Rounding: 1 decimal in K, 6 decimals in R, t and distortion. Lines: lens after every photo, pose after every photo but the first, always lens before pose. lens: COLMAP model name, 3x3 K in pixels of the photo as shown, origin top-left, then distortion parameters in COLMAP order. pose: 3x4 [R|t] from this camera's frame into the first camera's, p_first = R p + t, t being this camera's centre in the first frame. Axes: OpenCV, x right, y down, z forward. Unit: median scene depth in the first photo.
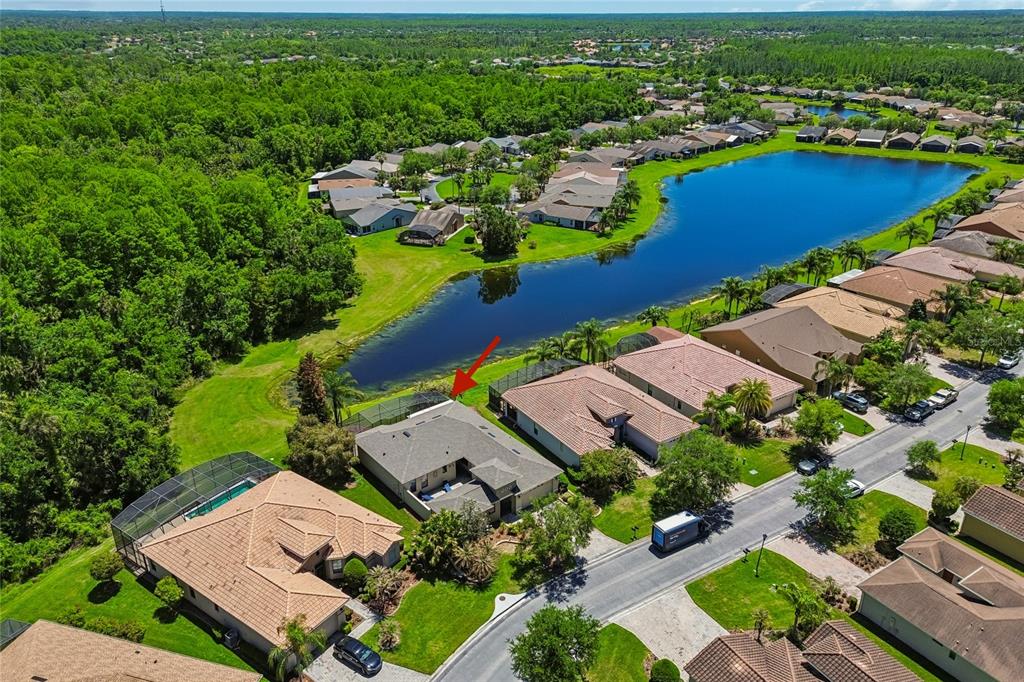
lens RADIAL K [[725.4, 0, 514.4], [0, 725.4, 342.1], [0, 0, 1]] dist [0.079069, -0.083976]
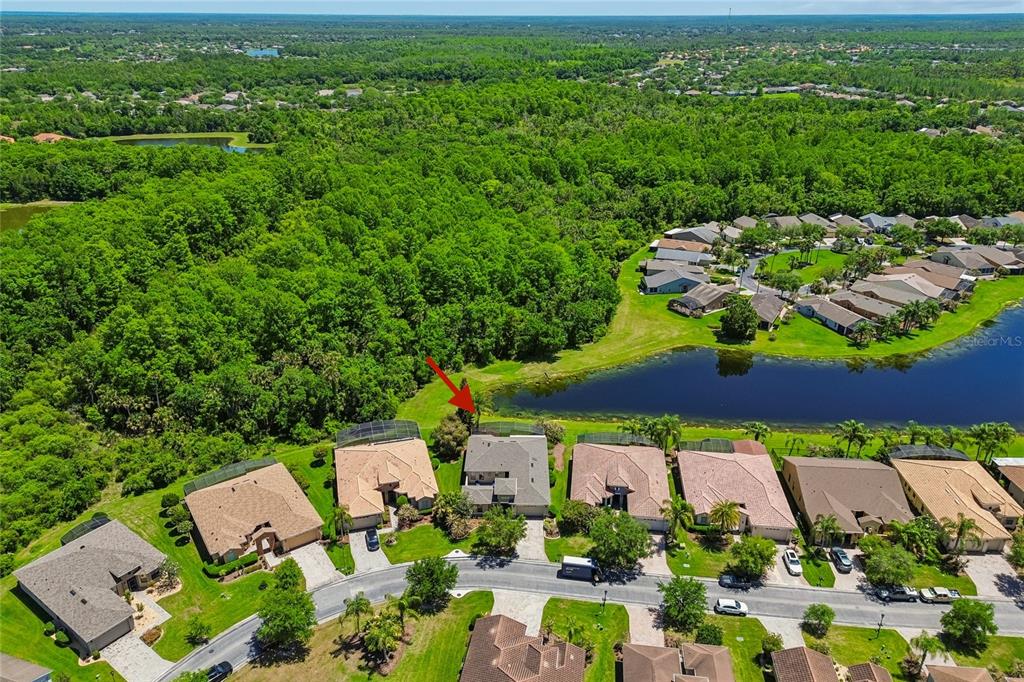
lens RADIAL K [[725.4, 0, 514.4], [0, 725.4, 342.1], [0, 0, 1]] dist [0.079069, -0.083976]
pose [[0.769140, 0.263160, -0.582384, 0.766893], [-0.263881, 0.960747, 0.085628, -0.242685], [0.582057, 0.087820, 0.808392, -0.276467]]
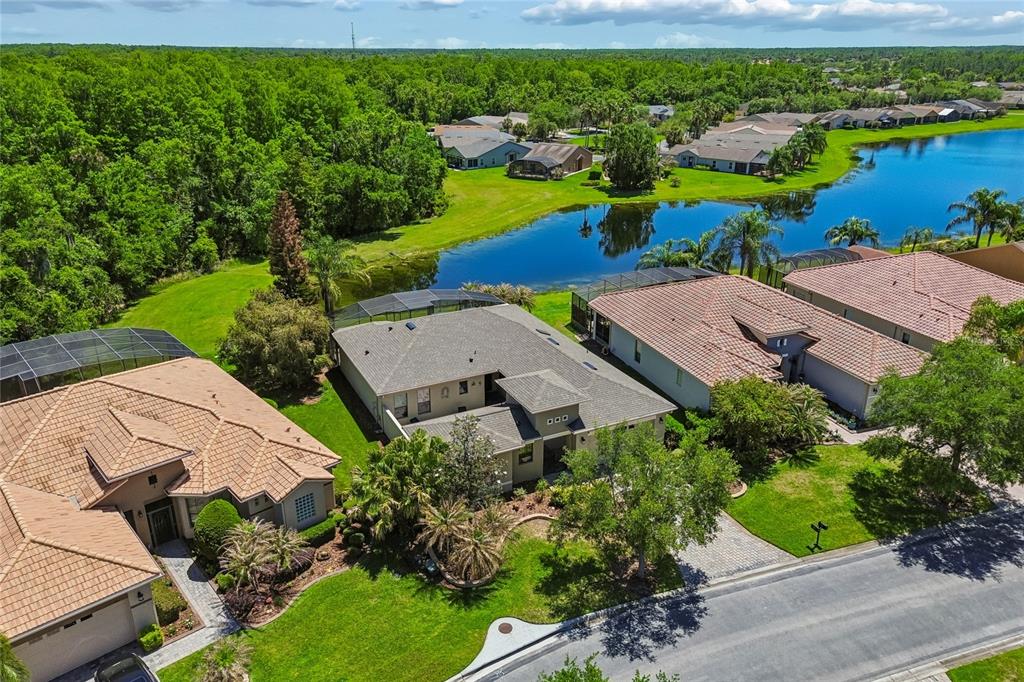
lens RADIAL K [[725.4, 0, 514.4], [0, 725.4, 342.1], [0, 0, 1]] dist [0.079069, -0.083976]
pose [[0.976856, 0.080571, -0.198145, 0.051909], [-0.088715, 0.995525, -0.032559, 0.152038], [0.194635, 0.049384, 0.979632, 0.442435]]
